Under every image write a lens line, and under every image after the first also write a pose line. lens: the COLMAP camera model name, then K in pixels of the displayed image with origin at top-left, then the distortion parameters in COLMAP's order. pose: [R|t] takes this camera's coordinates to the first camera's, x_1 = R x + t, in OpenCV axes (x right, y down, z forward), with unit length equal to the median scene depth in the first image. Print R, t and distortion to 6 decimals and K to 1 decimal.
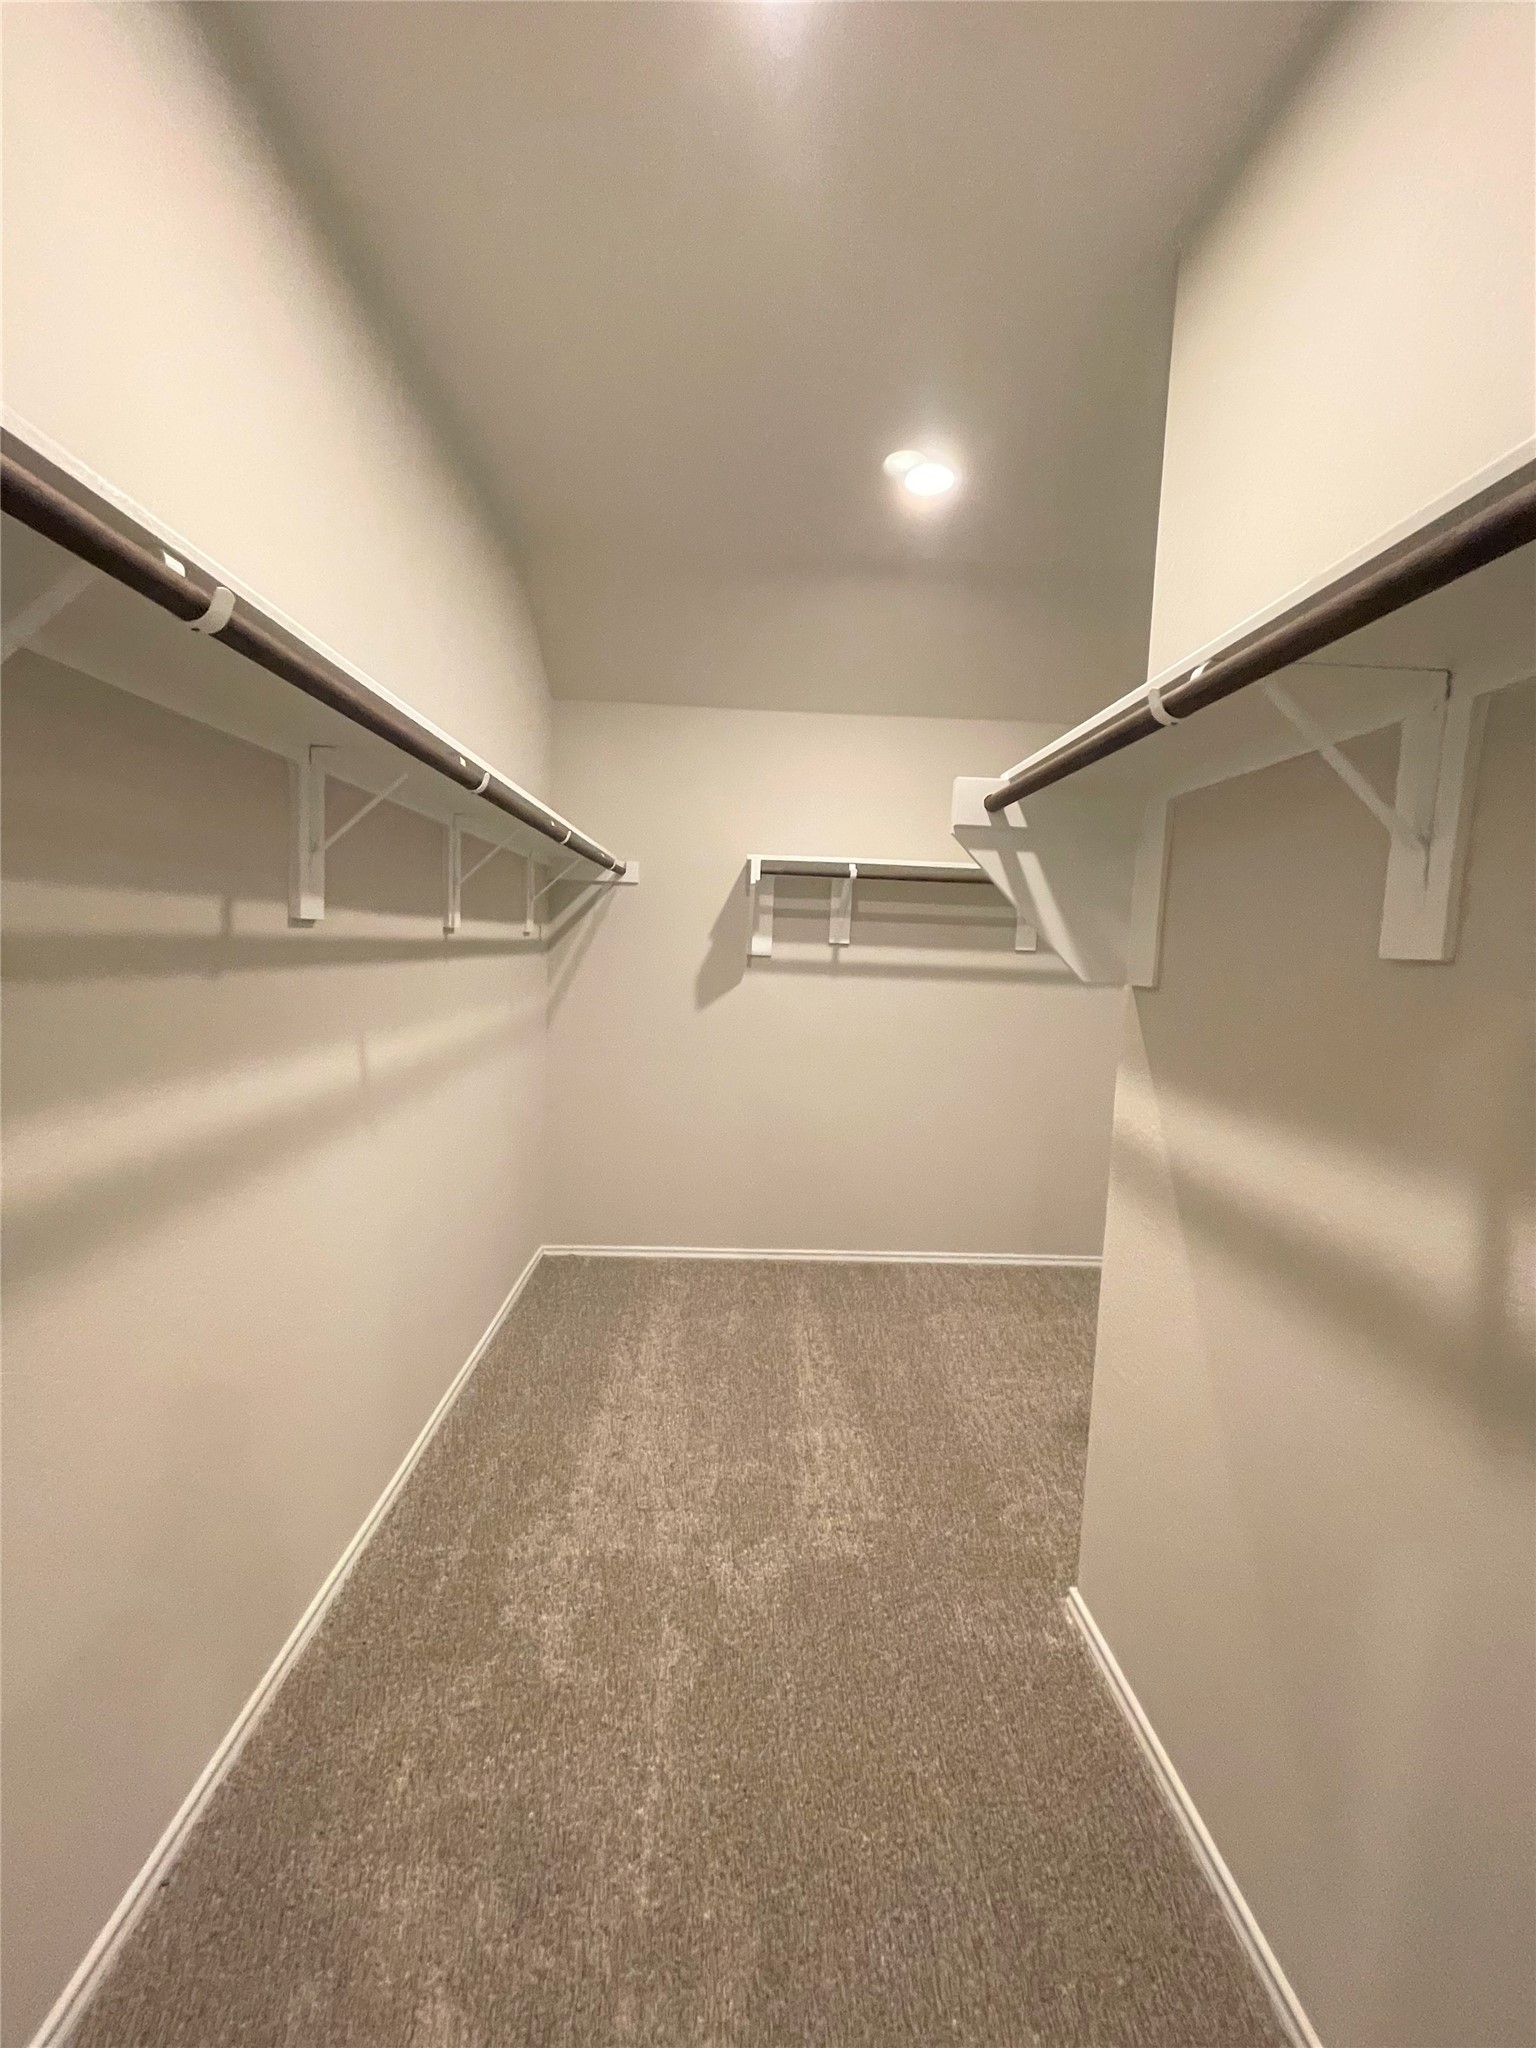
lens RADIAL K [[821.4, 0, 769.2], [0, 821.4, 1022.0], [0, 0, 1]] dist [-0.010678, 0.001937]
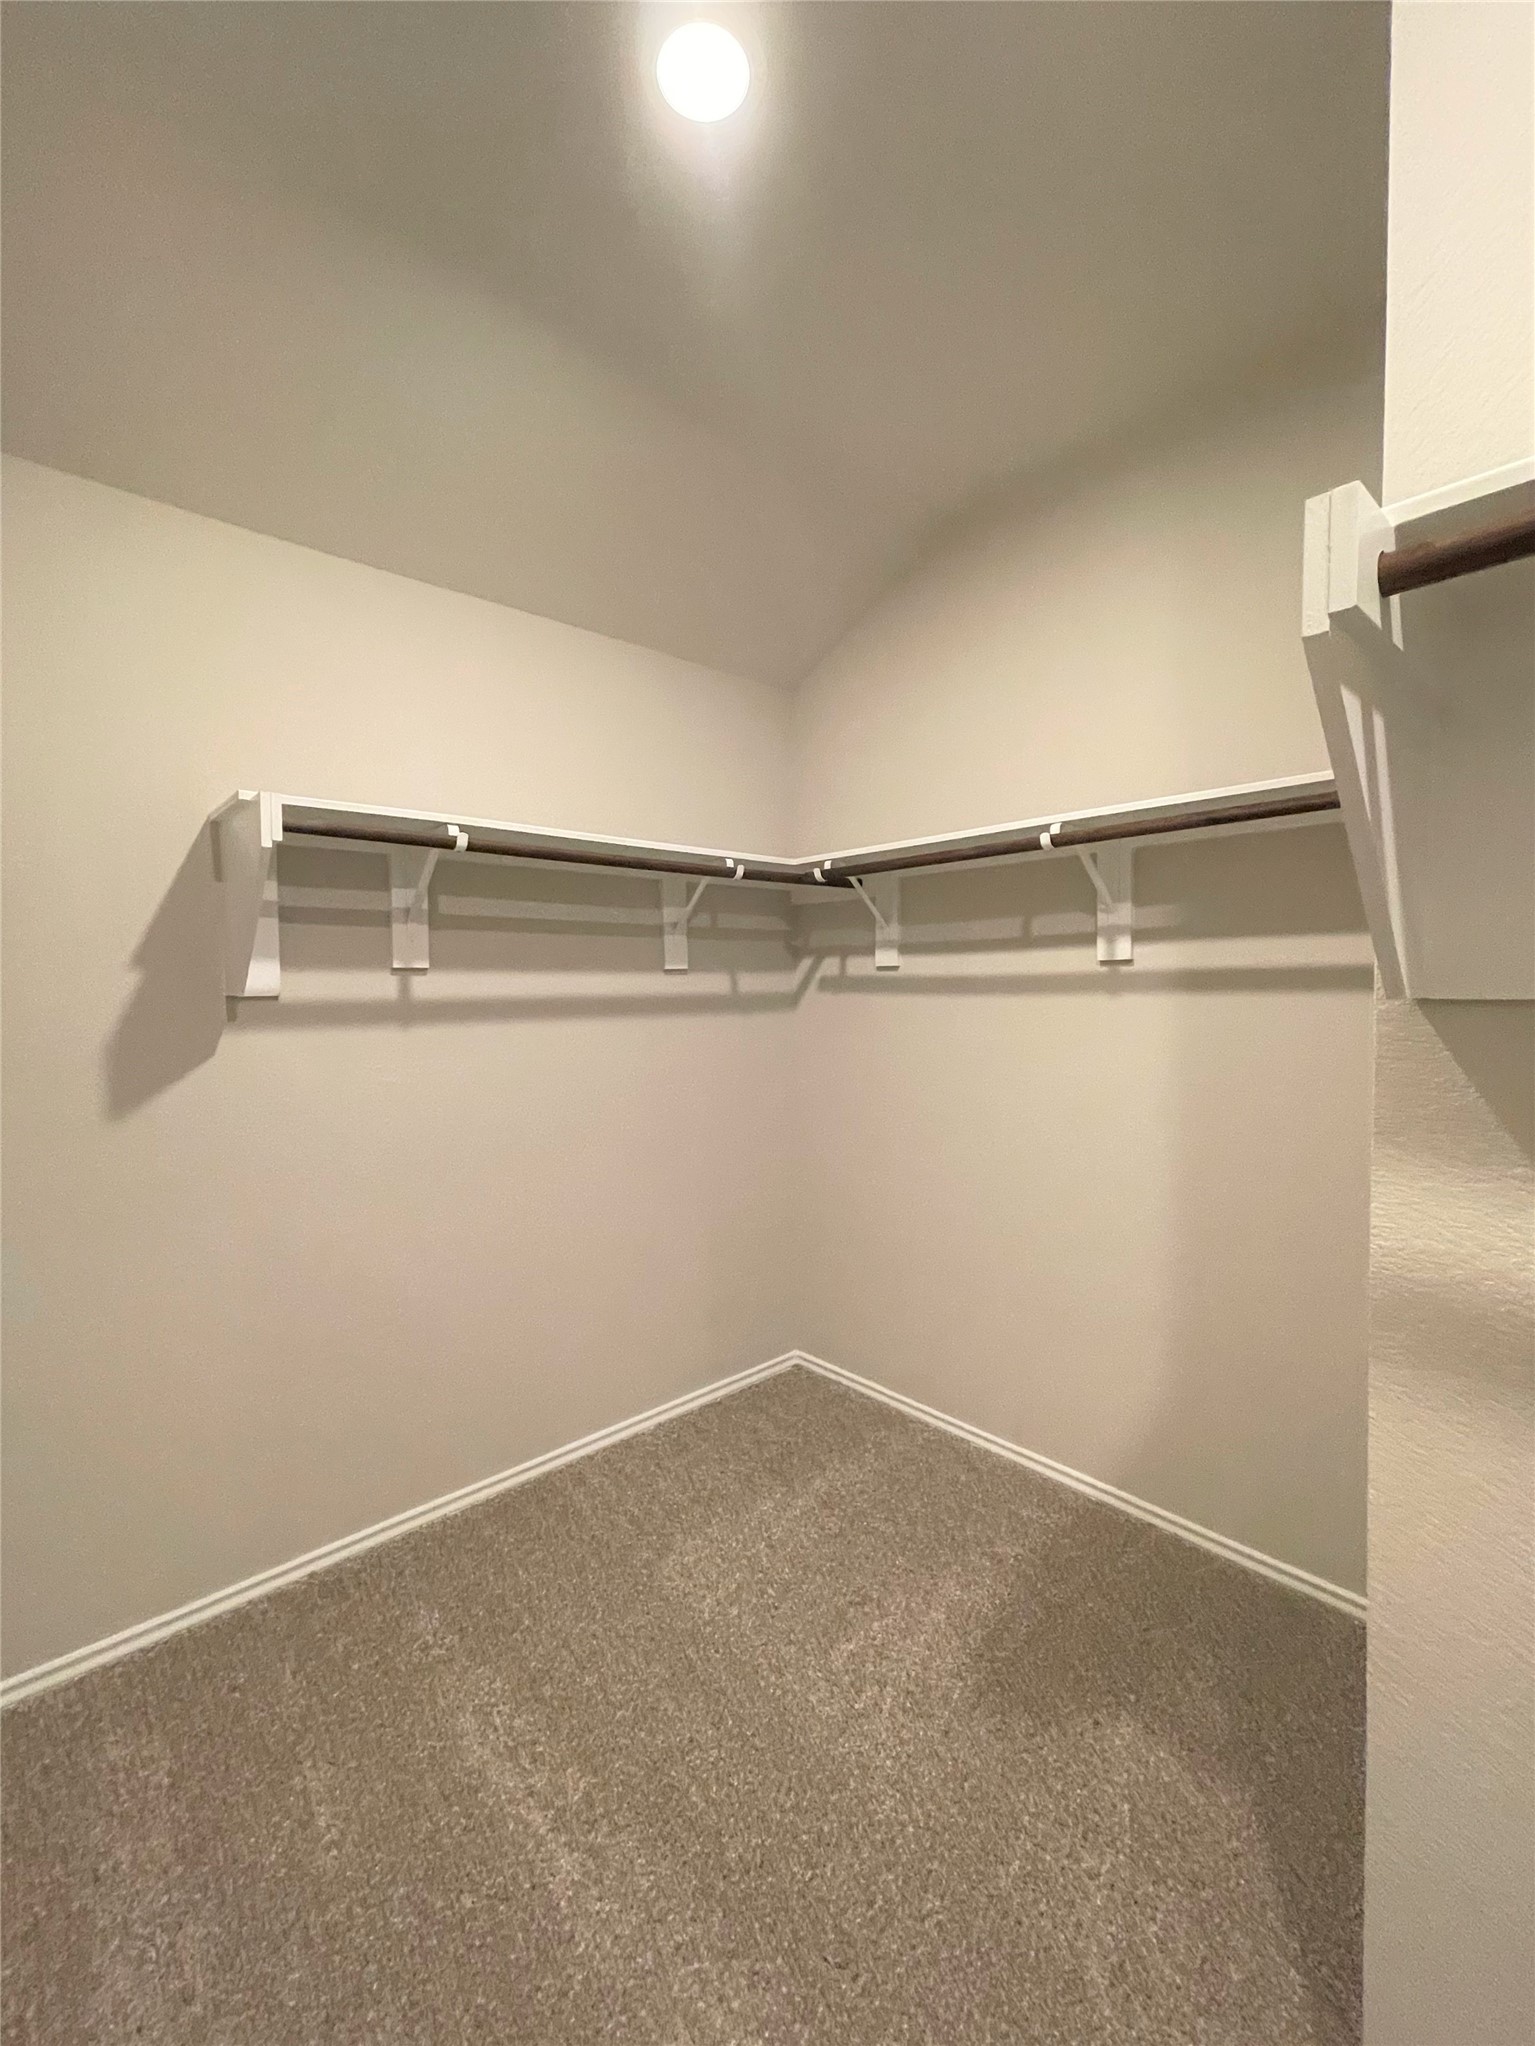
lens RADIAL K [[820.6, 0, 724.2], [0, 820.6, 1015.0], [0, 0, 1]] dist [-0.010678, 0.001937]
pose [[0.767195, -0.067472, 0.637855, -0.115335], [0.098679, 0.995029, -0.013436, -0.033602], [-0.633777, 0.073251, 0.770039, 0.422326]]
